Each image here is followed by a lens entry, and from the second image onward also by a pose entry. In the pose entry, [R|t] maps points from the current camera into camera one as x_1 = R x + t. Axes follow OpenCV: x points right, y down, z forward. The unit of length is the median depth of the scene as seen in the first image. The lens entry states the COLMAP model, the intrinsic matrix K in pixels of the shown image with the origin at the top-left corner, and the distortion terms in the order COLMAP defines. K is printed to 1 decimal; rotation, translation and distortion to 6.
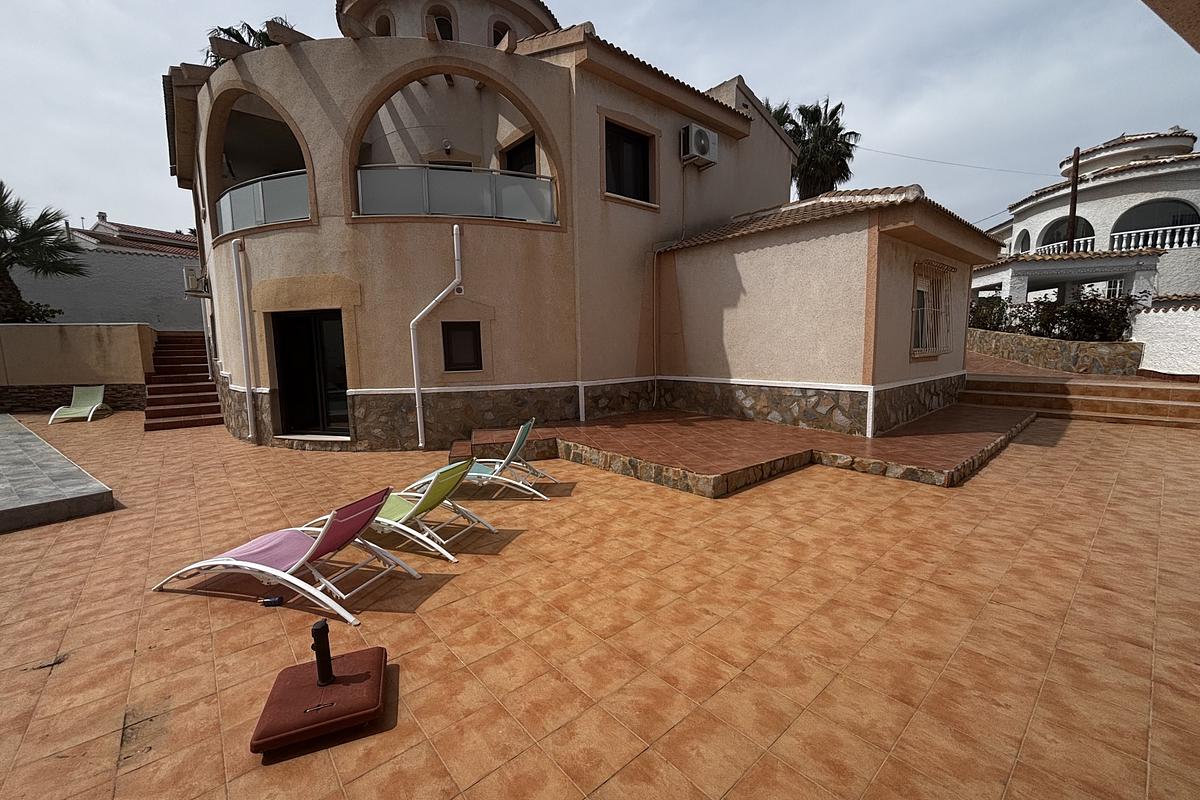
lens RADIAL K [[487.2, 0, 602.2], [0, 487.2, 395.3], [0, 0, 1]] dist [0.002004, -0.003632]
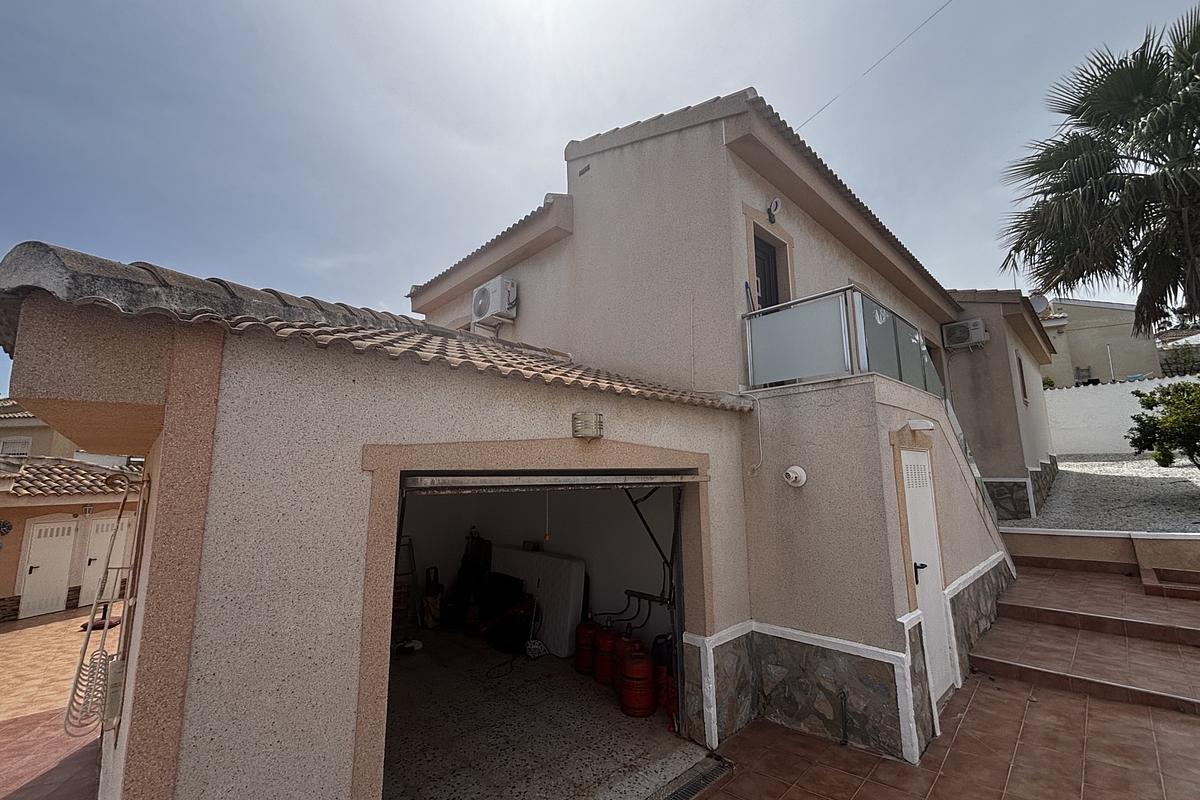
lens RADIAL K [[487.4, 0, 599.5], [0, 487.4, 396.3], [0, 0, 1]] dist [0.003081, -0.001673]
pose [[0.039573, -0.147691, -0.988241, 1.128811], [-0.093191, 0.984160, -0.150813, -0.305977], [0.994862, 0.098063, 0.025182, 1.369342]]
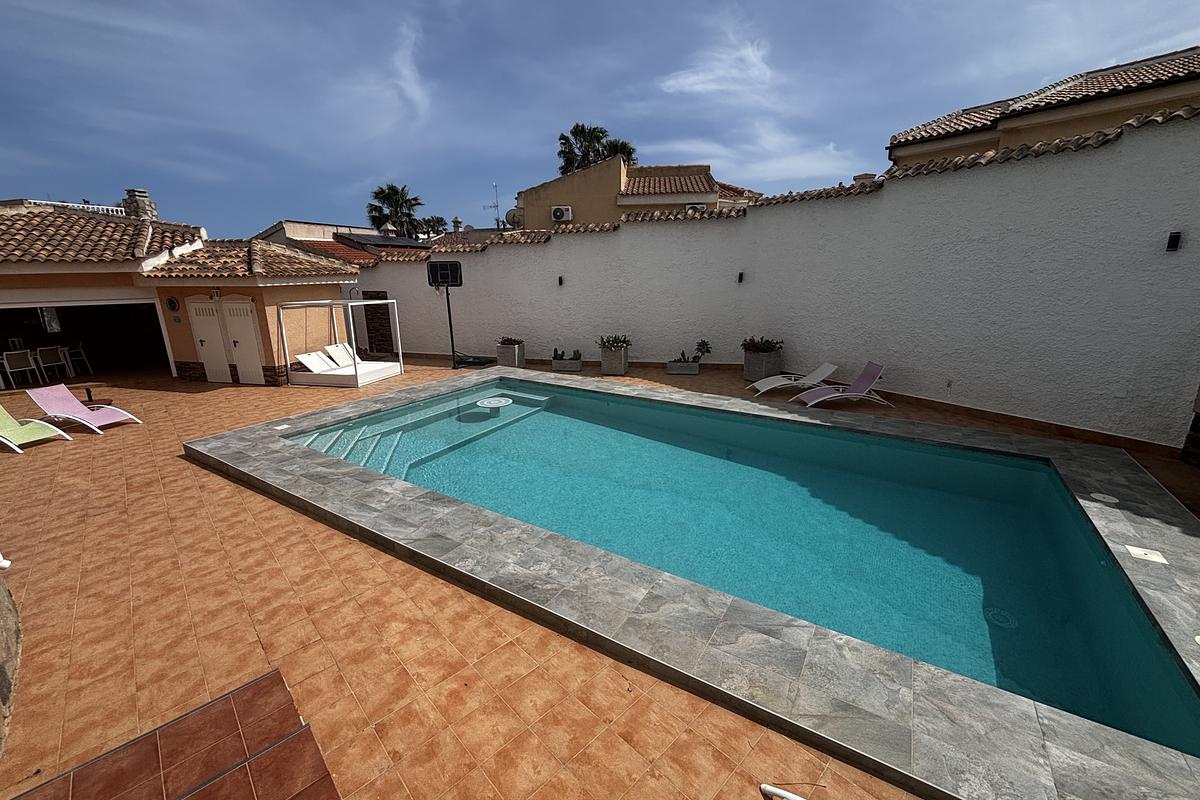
lens RADIAL K [[487.4, 0, 599.5], [0, 487.4, 396.3], [0, 0, 1]] dist [0.003081, -0.001673]
pose [[-0.998364, 0.034212, -0.045810, -1.209770], [0.015321, 0.932003, 0.362126, -0.275646], [0.055084, 0.360832, -0.931003, 1.443713]]
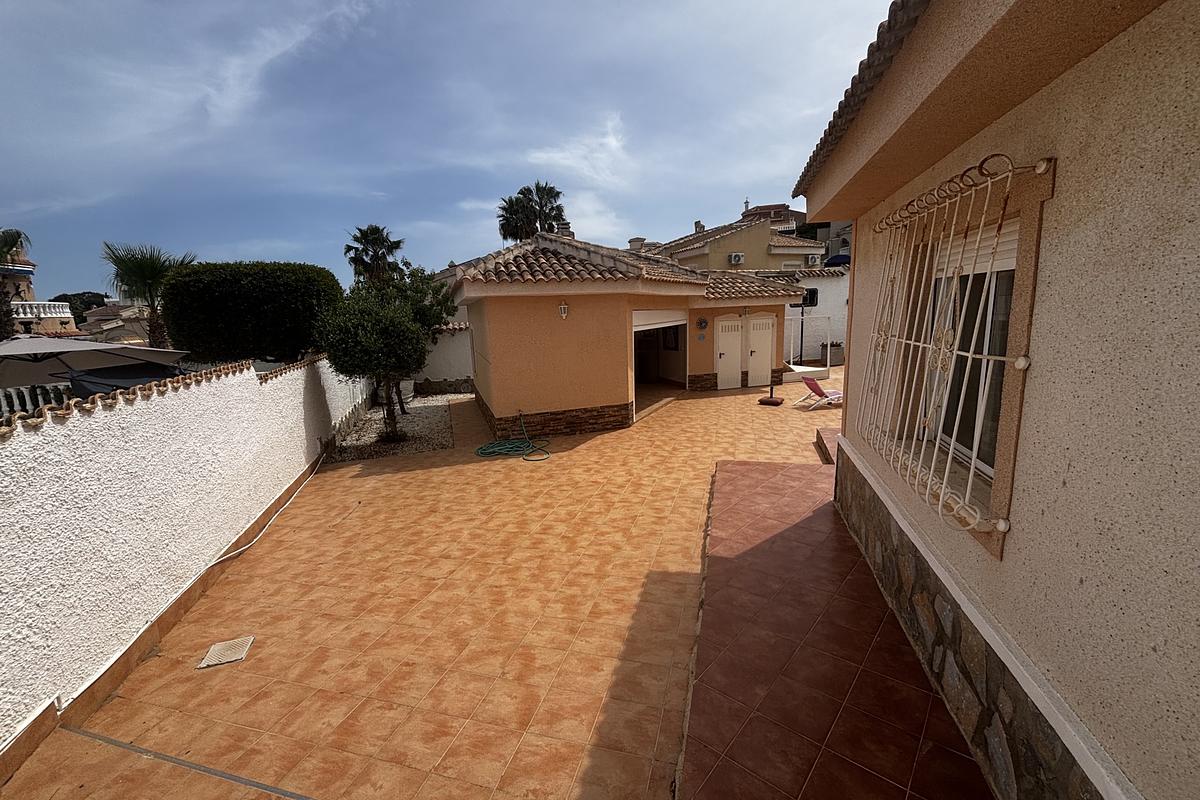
lens RADIAL K [[487.4, 0, 599.5], [0, 487.4, 396.3], [0, 0, 1]] dist [0.003081, -0.001673]
pose [[-0.831254, 0.140415, -0.537867, 1.032798], [-0.009921, 0.963671, 0.266906, -0.229373], [0.555805, 0.227203, -0.799662, 1.137563]]
